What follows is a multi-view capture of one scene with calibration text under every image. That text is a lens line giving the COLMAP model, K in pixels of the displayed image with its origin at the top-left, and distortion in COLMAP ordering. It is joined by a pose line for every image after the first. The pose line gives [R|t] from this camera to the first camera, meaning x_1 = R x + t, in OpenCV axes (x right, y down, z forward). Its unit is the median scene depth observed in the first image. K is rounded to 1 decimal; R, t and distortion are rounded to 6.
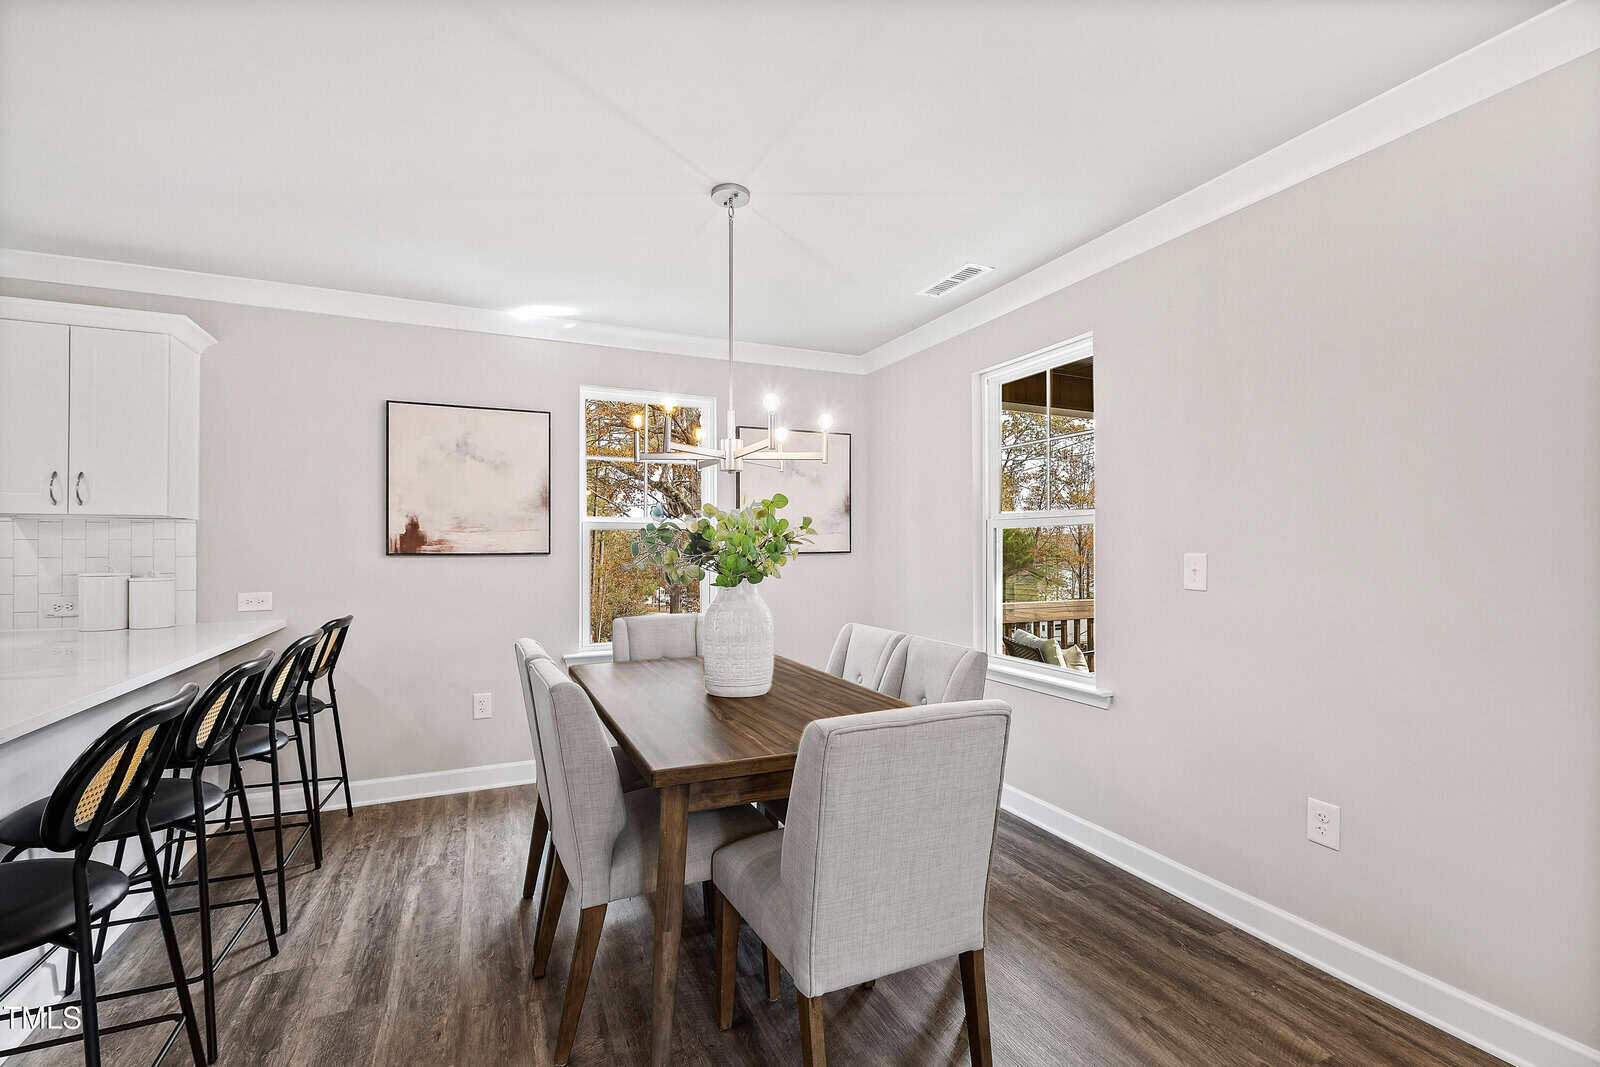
lens RADIAL K [[707.6, 0, 793.1], [0, 707.6, 542.3], [0, 0, 1]] dist [0.002980, -0.000402]
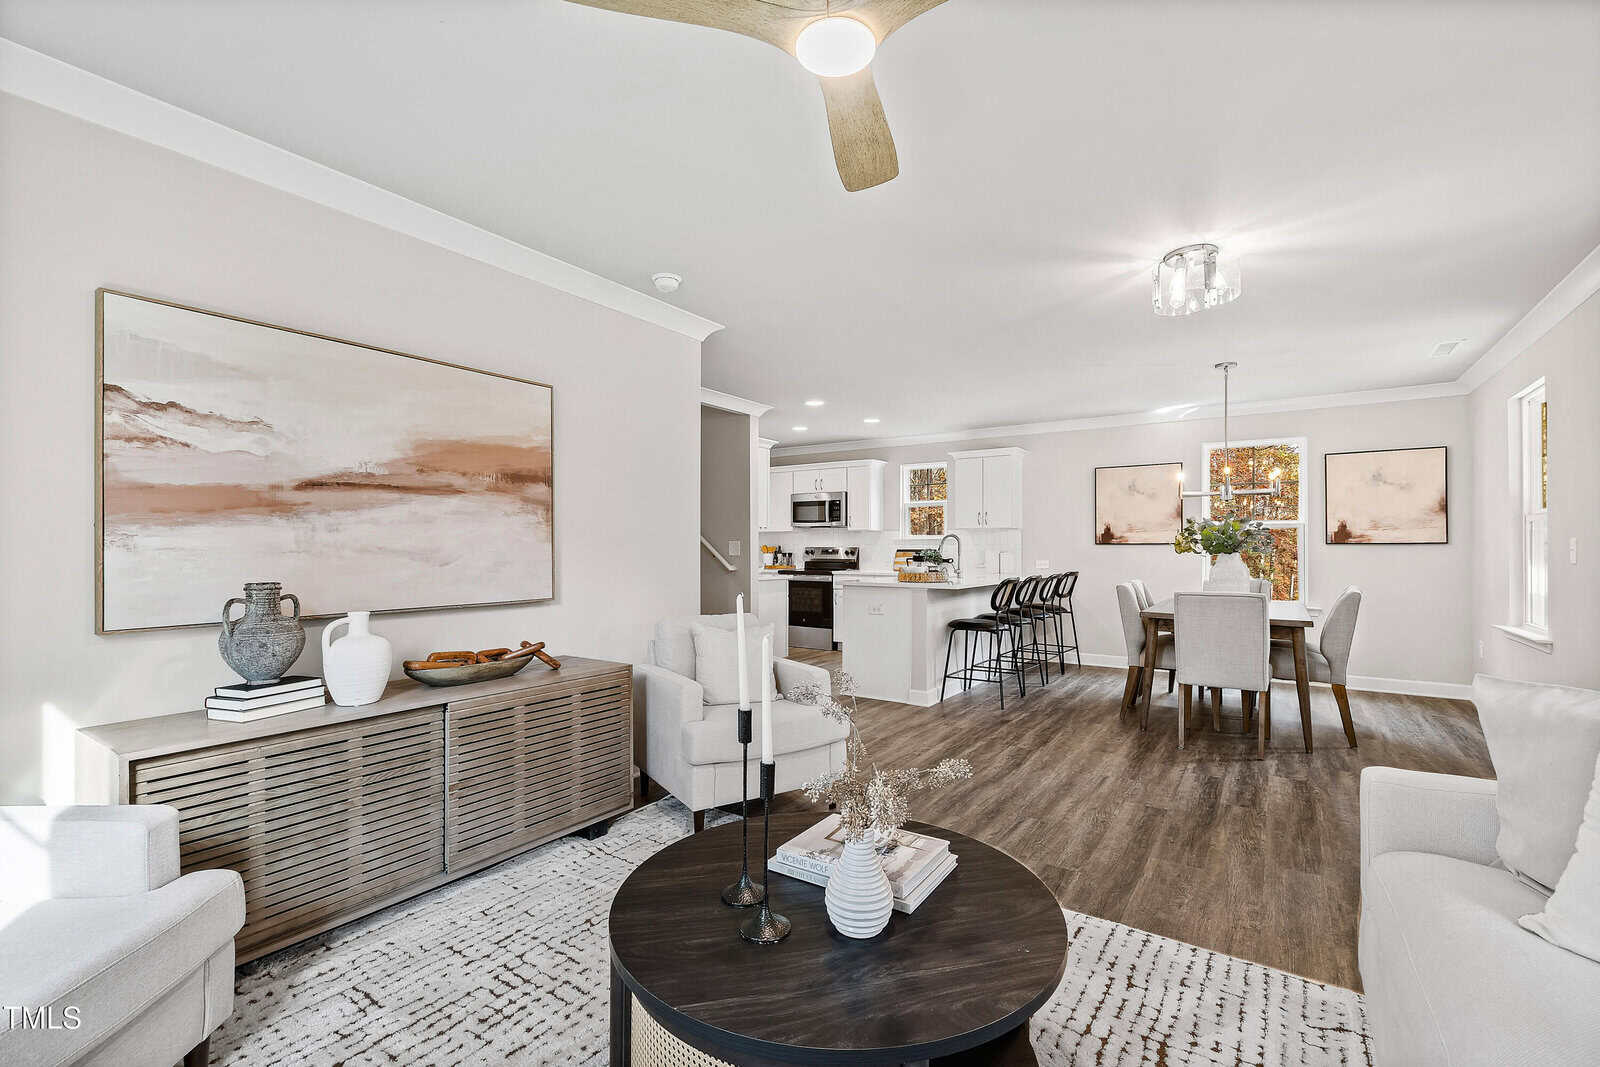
lens RADIAL K [[707.6, 0, 793.5], [0, 707.6, 538.3], [0, 0, 1]] dist [0.002980, -0.000402]
pose [[0.528248, -0.005860, -0.849070, 0.689994], [0.005365, 0.999979, -0.003564, 0.004341], [0.849073, -0.002673, 0.528268, -0.803702]]
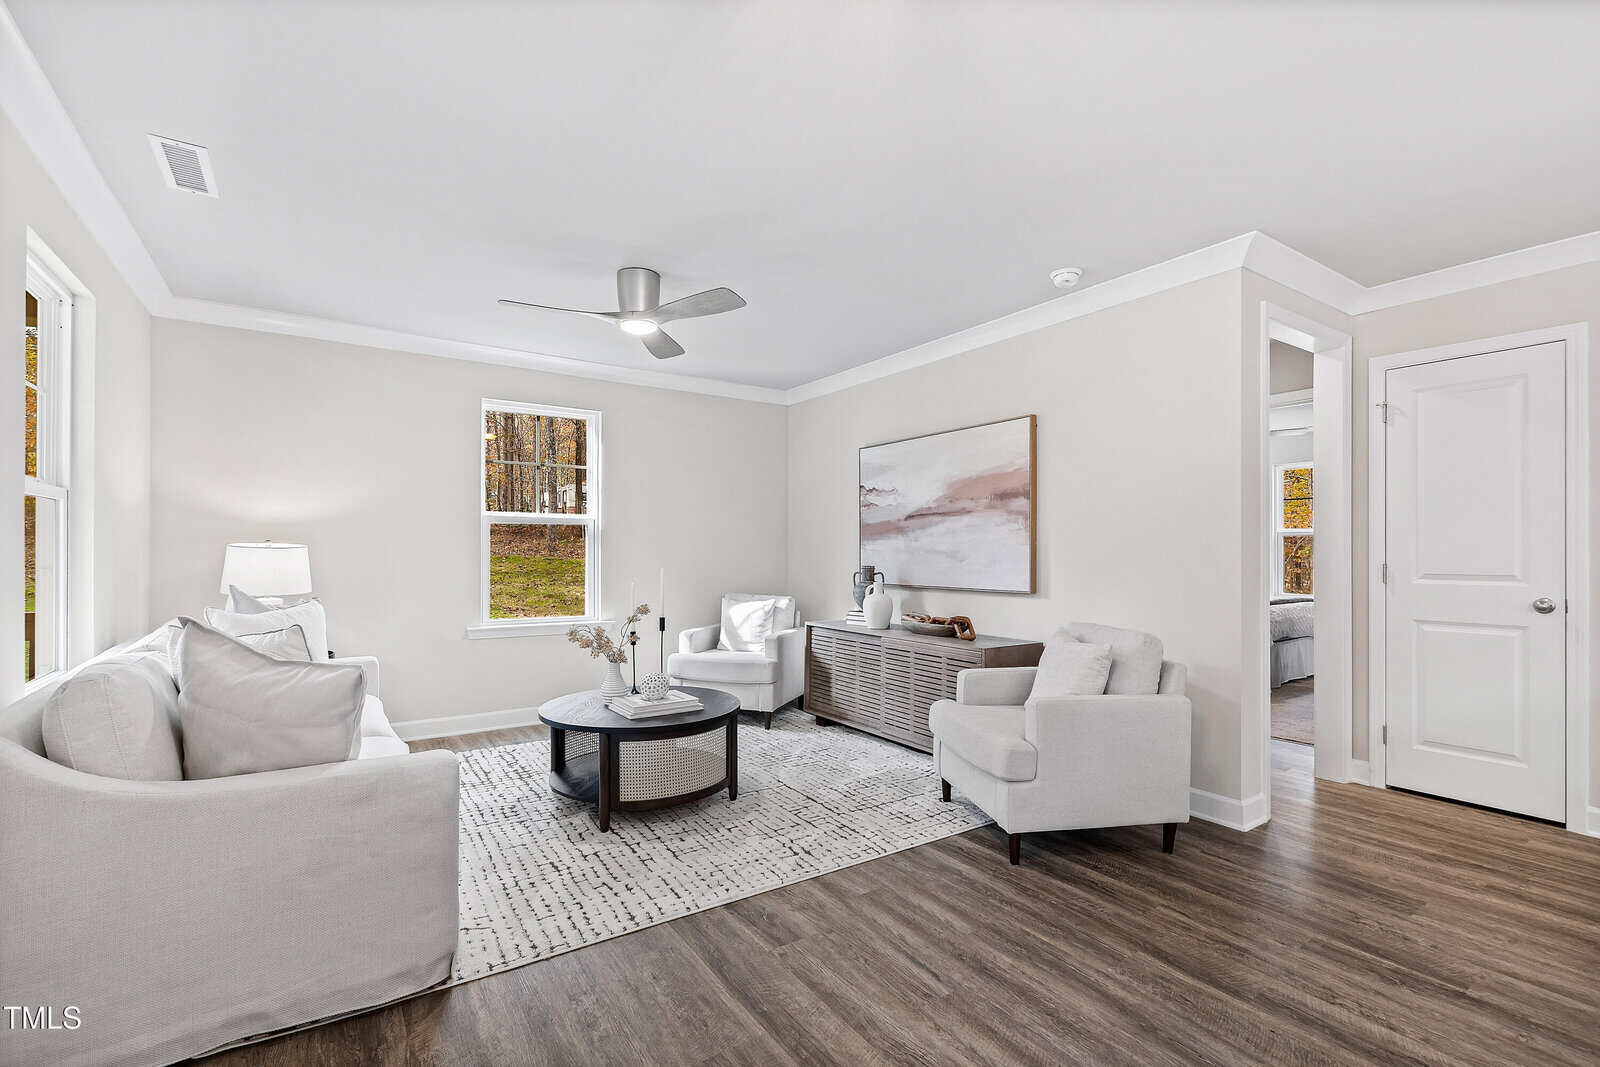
lens RADIAL K [[707.6, 0, 797.0], [0, 707.6, 550.5], [0, 0, 1]] dist [0.002980, -0.000402]
pose [[-0.983813, 0.000798, -0.179197, 0.299247], [0.002726, 0.999941, -0.010514, 0.023469], [0.179178, -0.010832, -0.983757, 0.434662]]
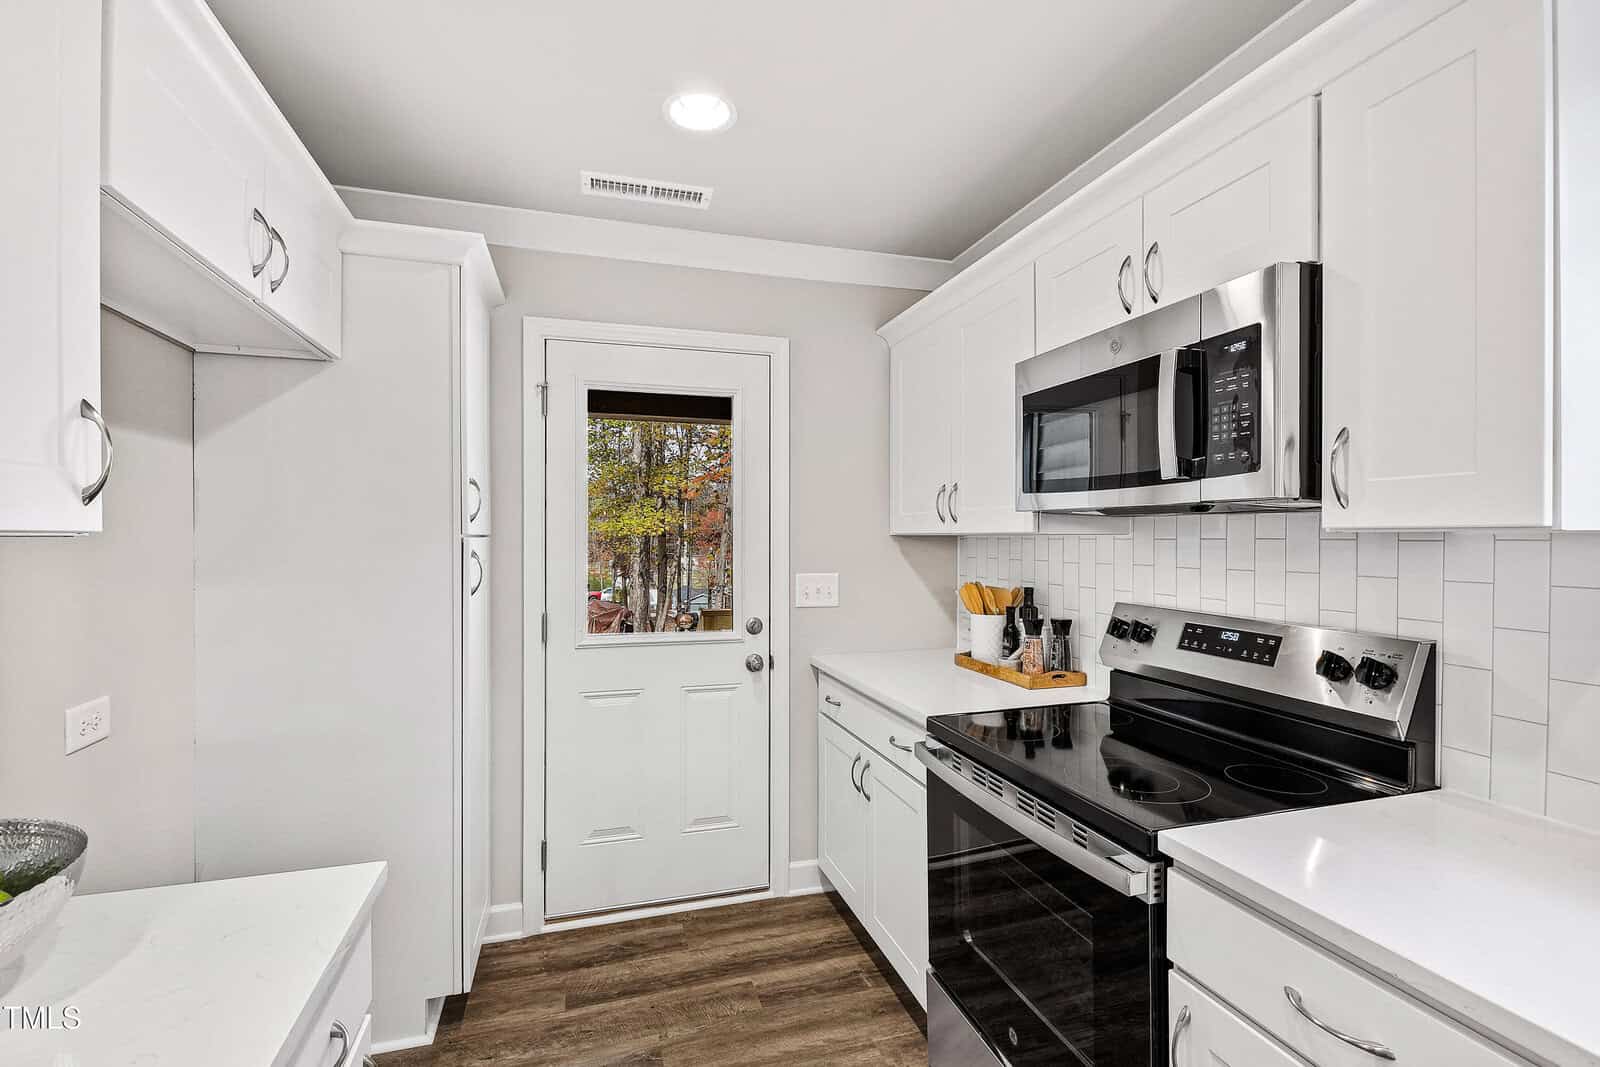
lens RADIAL K [[707.6, 0, 798.3], [0, 707.6, 542.2], [0, 0, 1]] dist [0.002980, -0.000402]
pose [[-0.112532, 0.010496, -0.993593, -0.878590], [0.011593, 0.999890, 0.009249, -0.030629], [0.993580, -0.010477, -0.112641, 0.403943]]
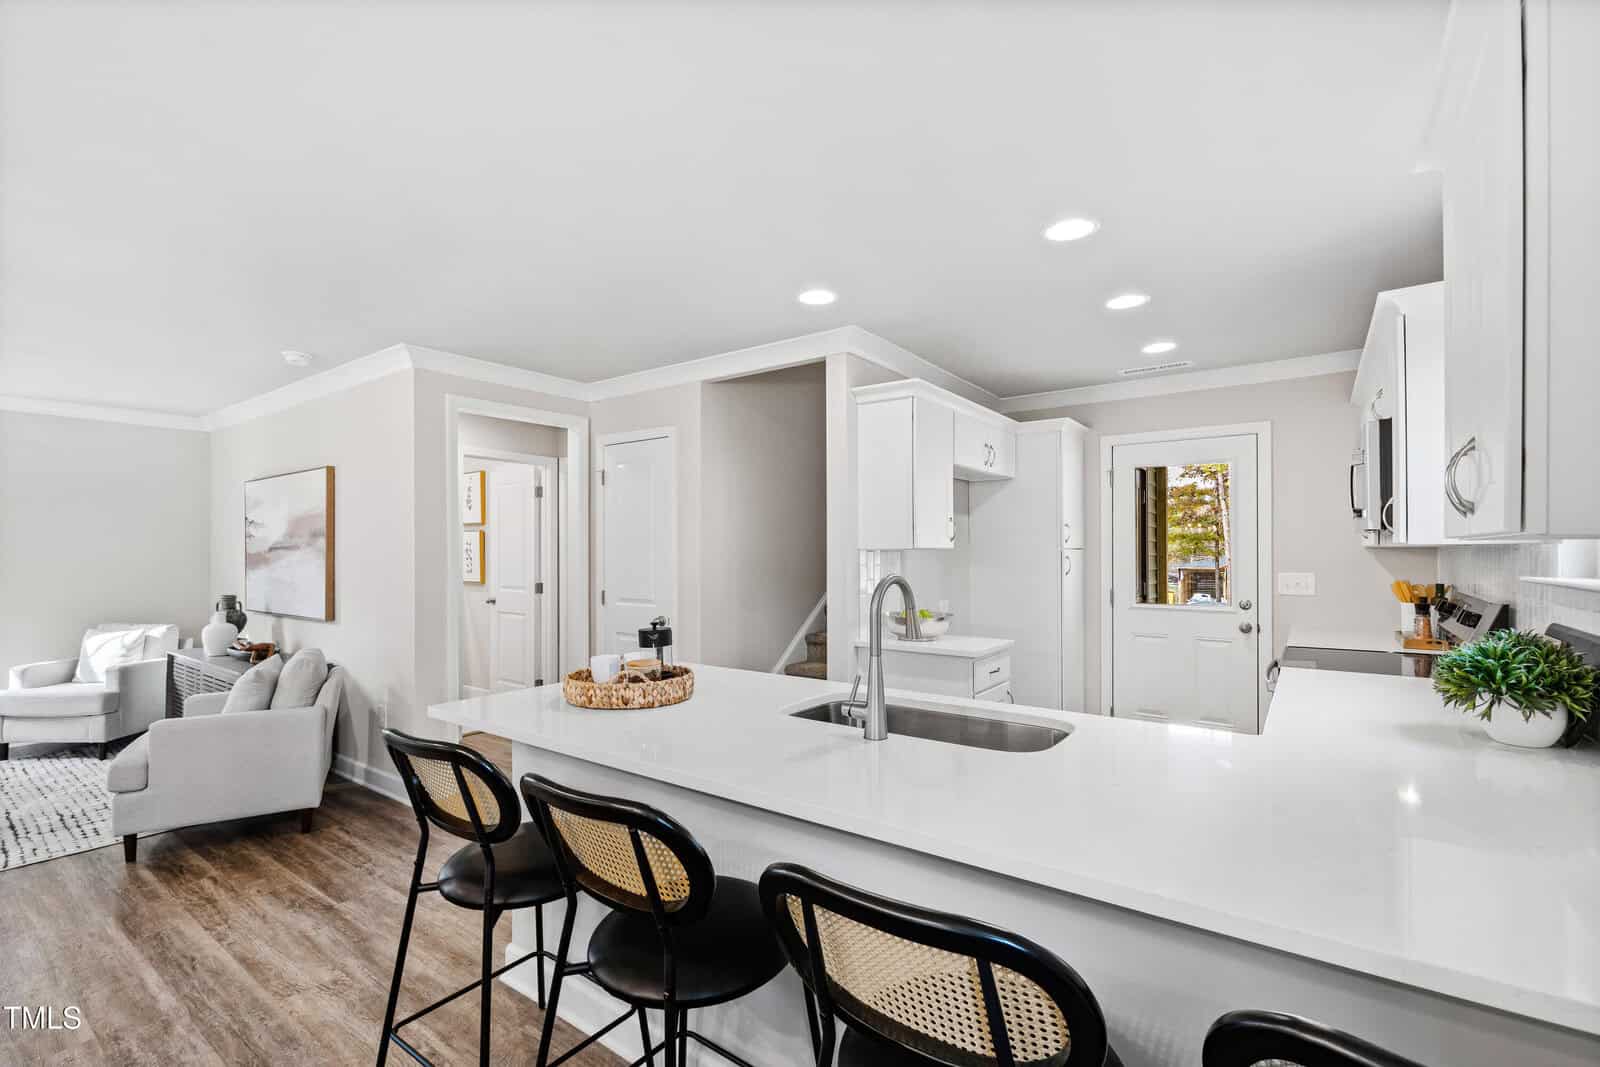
lens RADIAL K [[707.6, 0, 790.2], [0, 707.6, 544.4], [0, 0, 1]] dist [0.002980, -0.000402]
pose [[-0.866962, 0.002846, -0.498366, -0.345817], [0.012087, 0.999810, -0.015317, -0.028030], [0.498227, -0.019303, -0.866832, 0.936704]]
